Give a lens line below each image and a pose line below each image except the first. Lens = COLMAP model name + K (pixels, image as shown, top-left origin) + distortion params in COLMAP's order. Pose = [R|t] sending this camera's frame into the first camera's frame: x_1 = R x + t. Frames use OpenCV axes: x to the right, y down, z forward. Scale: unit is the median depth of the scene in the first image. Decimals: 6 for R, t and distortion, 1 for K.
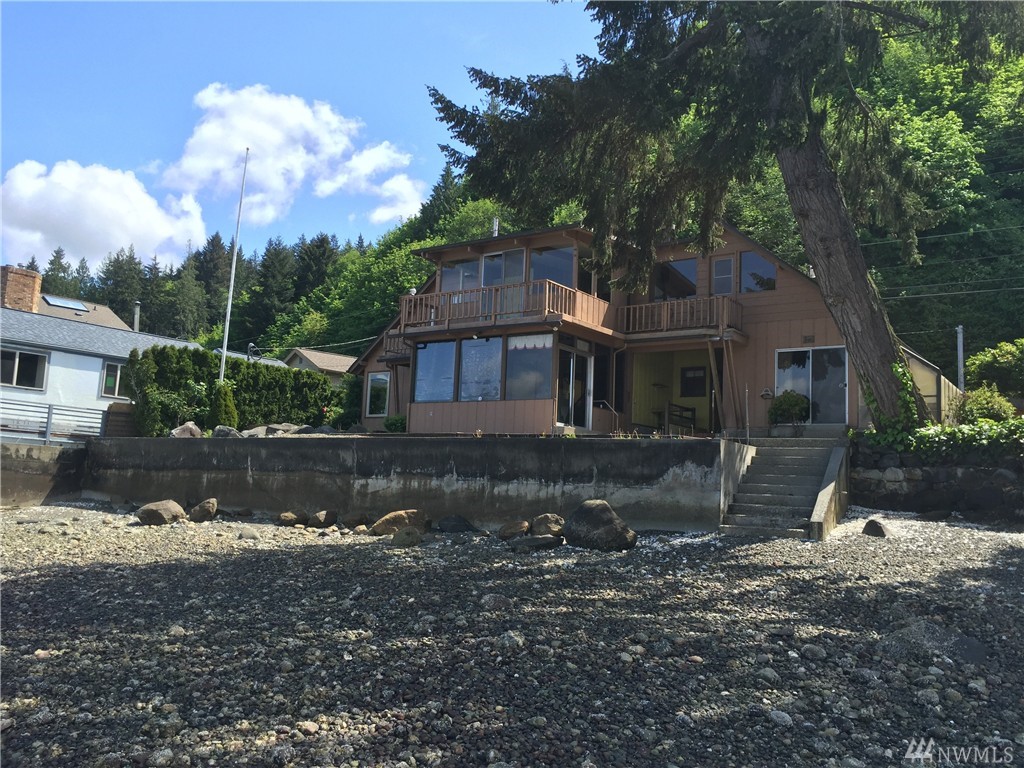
lens RADIAL K [[873.5, 0, 516.7], [0, 873.5, 385.1], [0, 0, 1]] dist [0.060097, -0.069081]
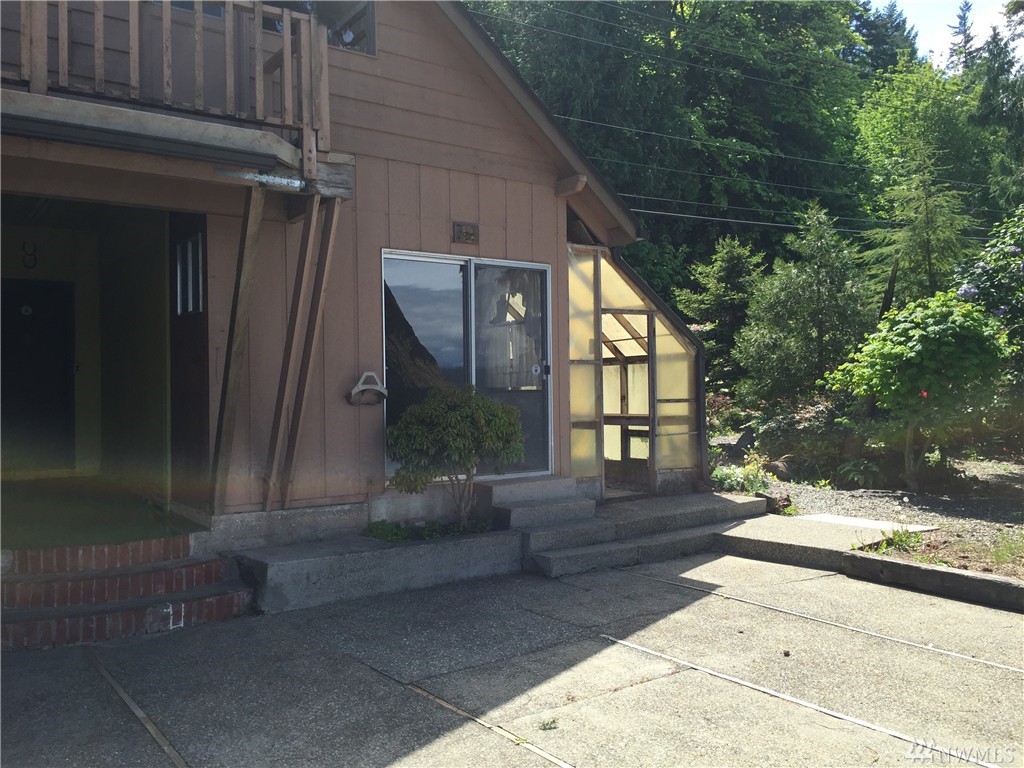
lens RADIAL K [[873.5, 0, 512.9], [0, 873.5, 378.1], [0, 0, 1]] dist [0.060097, -0.069081]
pose [[0.360248, -0.034149, 0.932231, 0.012129], [-0.094167, 0.992894, 0.072760, -0.021214], [-0.928091, -0.113998, 0.354473, 0.841480]]
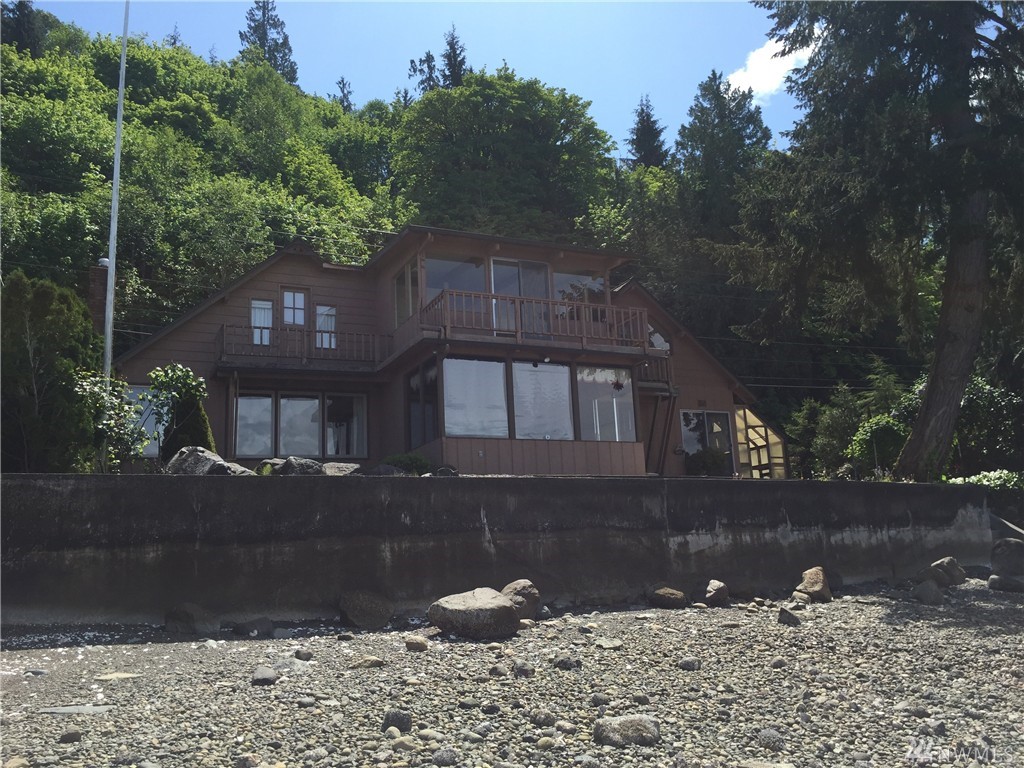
lens RADIAL K [[873.5, 0, 510.8], [0, 873.5, 380.8], [0, 0, 1]] dist [0.060097, -0.069081]
pose [[0.507434, 0.117557, 0.853634, -0.758540], [-0.043542, 0.992883, -0.110851, 0.055376], [-0.860590, 0.019080, 0.508941, 0.626386]]
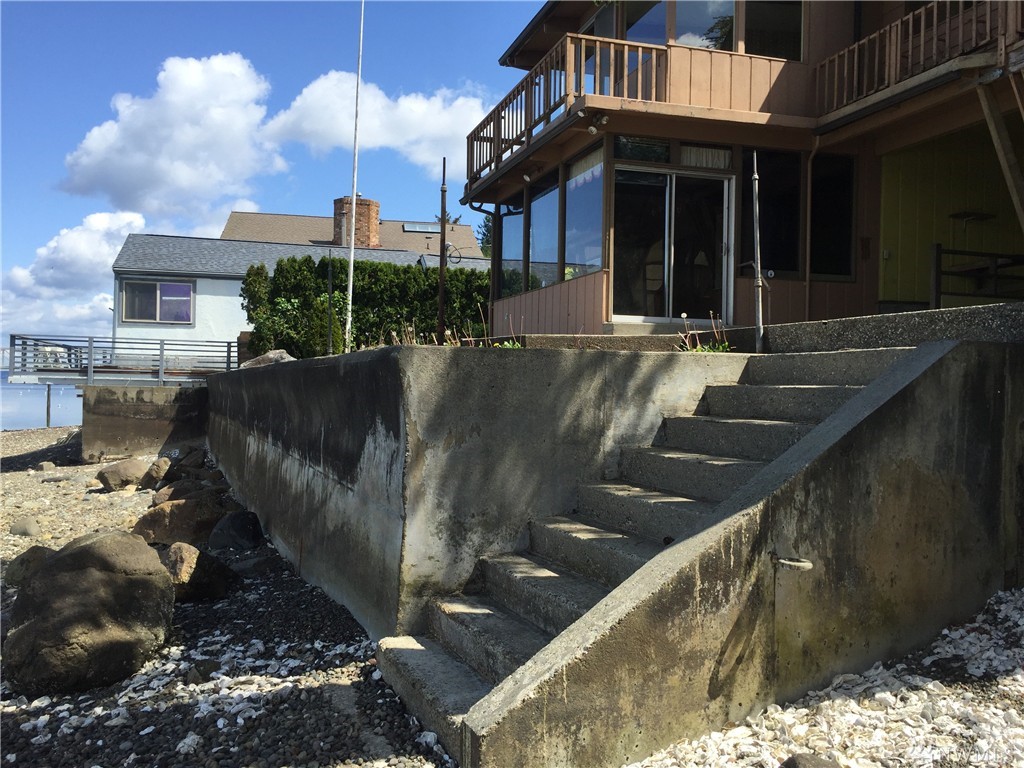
lens RADIAL K [[873.5, 0, 508.2], [0, 873.5, 379.7], [0, 0, 1]] dist [0.060097, -0.069081]
pose [[0.795723, -0.036853, -0.604538, 0.290320], [0.096925, 0.993031, 0.067042, 0.037596], [0.597854, -0.111942, 0.793750, 0.524738]]
